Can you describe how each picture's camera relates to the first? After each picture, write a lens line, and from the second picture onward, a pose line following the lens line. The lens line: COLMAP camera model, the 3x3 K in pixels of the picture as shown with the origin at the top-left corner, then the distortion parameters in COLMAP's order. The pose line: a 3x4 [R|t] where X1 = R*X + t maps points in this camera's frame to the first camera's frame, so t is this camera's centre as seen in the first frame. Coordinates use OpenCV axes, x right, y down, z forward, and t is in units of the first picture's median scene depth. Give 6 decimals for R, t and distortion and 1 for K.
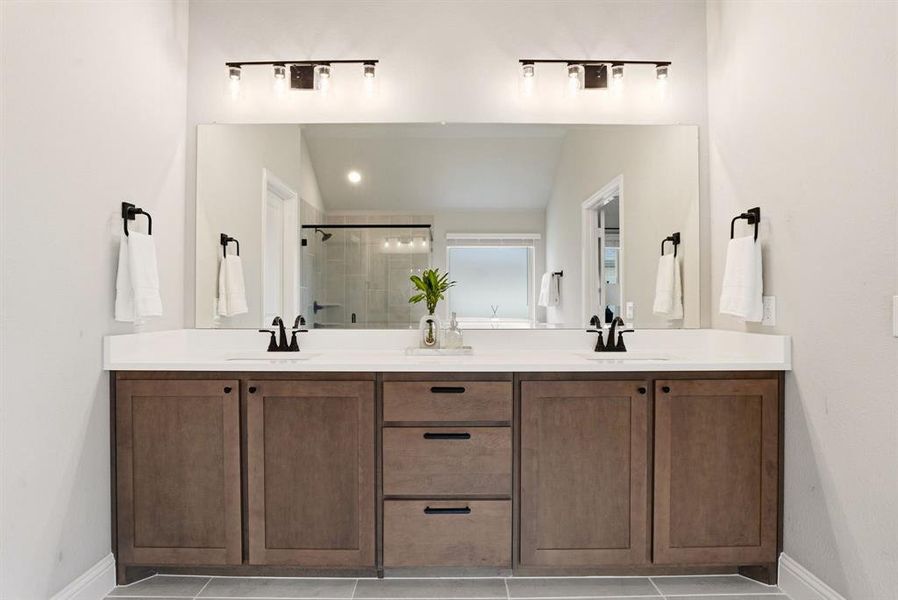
lens RADIAL K [[467.2, 0, 447.1], [0, 467.2, 305.8], [0, 0, 1]] dist [-0.042055, 0.016526]
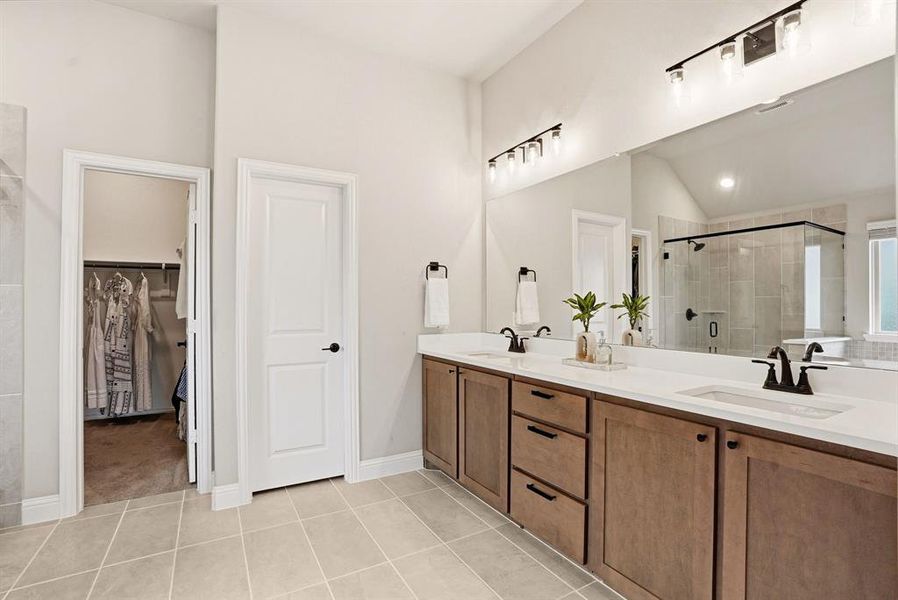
lens RADIAL K [[428.3, 0, 455.4], [0, 428.3, 305.2], [0, 0, 1]] dist [-0.061557, 0.020064]
pose [[0.498590, 0.000570, -0.866838, 0.826626], [-0.003665, 0.999992, -0.001451, -0.050721], [0.866830, 0.003900, 0.498588, 0.234047]]
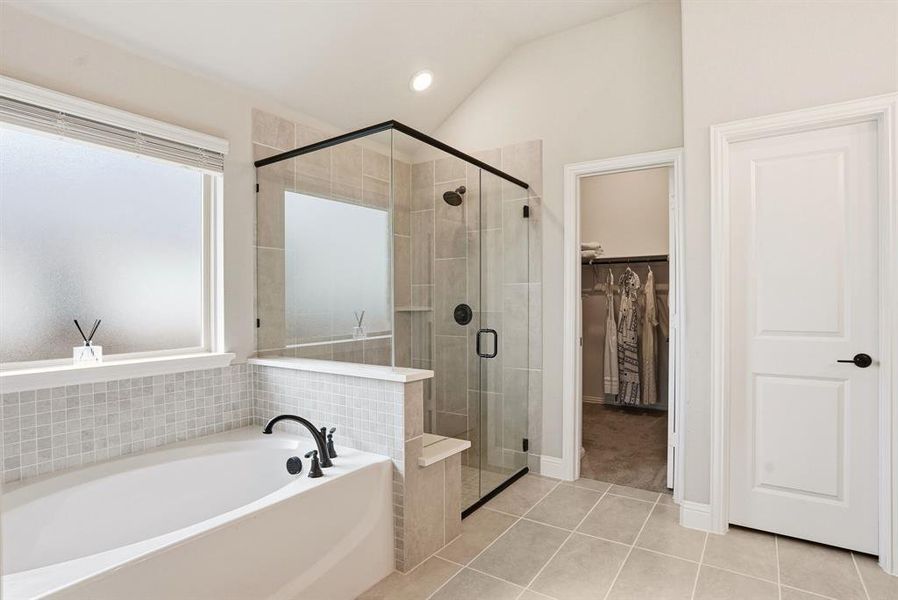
lens RADIAL K [[490.7, 0, 445.8], [0, 490.7, 303.1], [0, 0, 1]] dist [0.002273, 0.002476]
pose [[-0.557329, 0.007897, -0.830254, 0.842009], [-0.000791, 0.999949, 0.010042, -0.049906], [0.830291, 0.006254, -0.557295, 0.453411]]
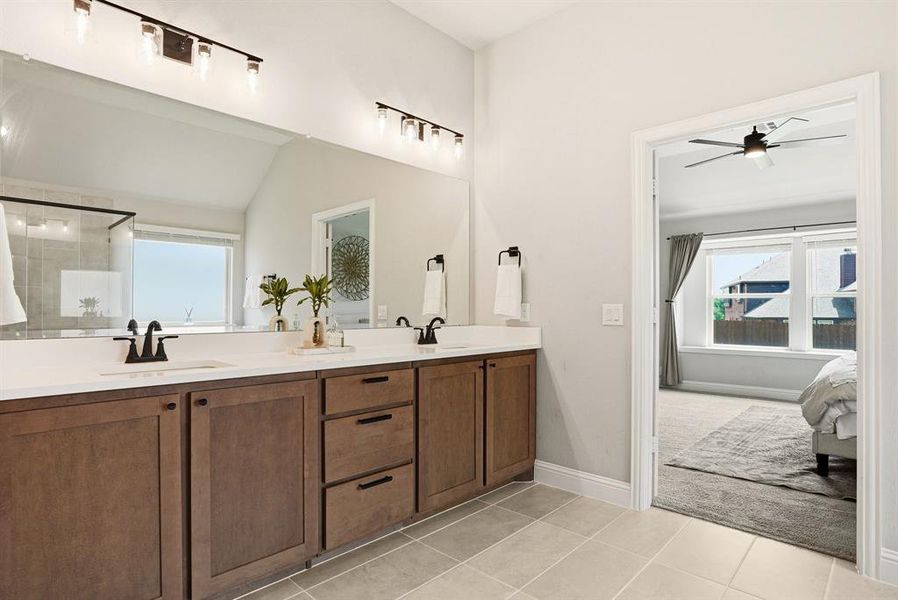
lens RADIAL K [[467.2, 0, 446.9], [0, 467.2, 305.0], [0, 0, 1]] dist [-0.042055, 0.016526]
pose [[0.710938, 0.008828, 0.703199, -0.673268], [-0.002498, 0.999947, -0.010028, 0.002404], [-0.703250, 0.005373, 0.710922, 0.034431]]
